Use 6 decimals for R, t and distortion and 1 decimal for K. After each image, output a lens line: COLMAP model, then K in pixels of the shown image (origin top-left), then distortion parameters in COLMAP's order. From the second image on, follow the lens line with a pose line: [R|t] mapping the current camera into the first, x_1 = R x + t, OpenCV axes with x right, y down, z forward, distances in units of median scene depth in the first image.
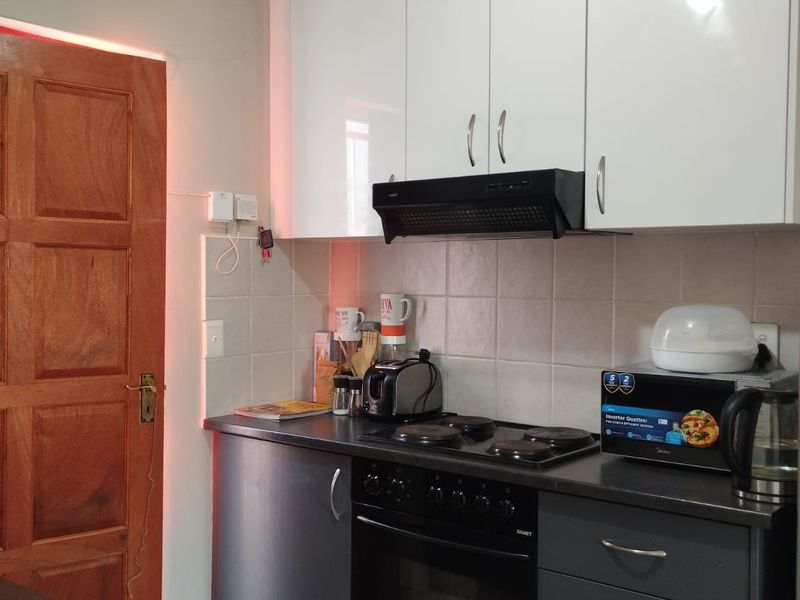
lens RADIAL K [[901.7, 0, 400.0], [0, 901.7, 300.0], [0, 0, 1]] dist [0.077293, 0.014836]
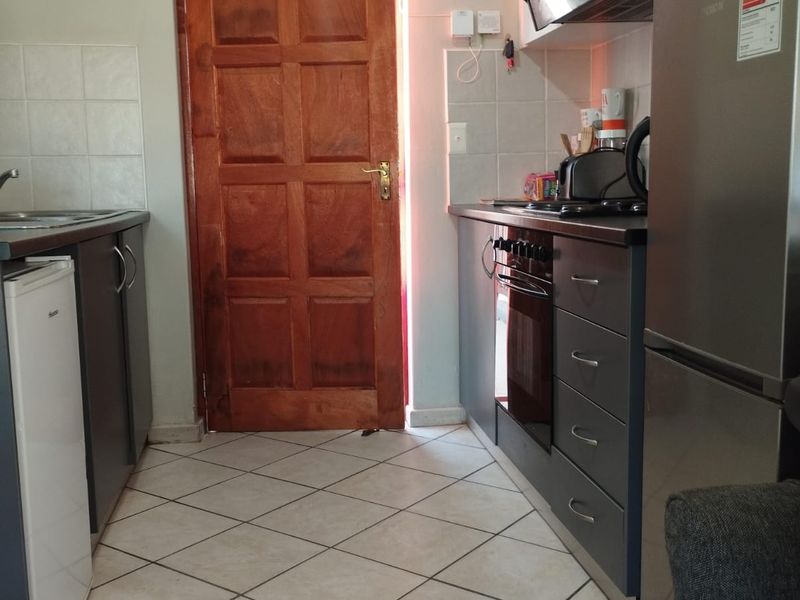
lens RADIAL K [[901.7, 0, 400.0], [0, 901.7, 300.0], [0, 0, 1]] dist [0.077293, 0.014836]
pose [[0.734639, 0.066653, -0.675176, 0.574837], [0.010717, 0.993898, 0.109778, 0.125869], [0.678374, -0.087883, 0.729442, 0.054149]]
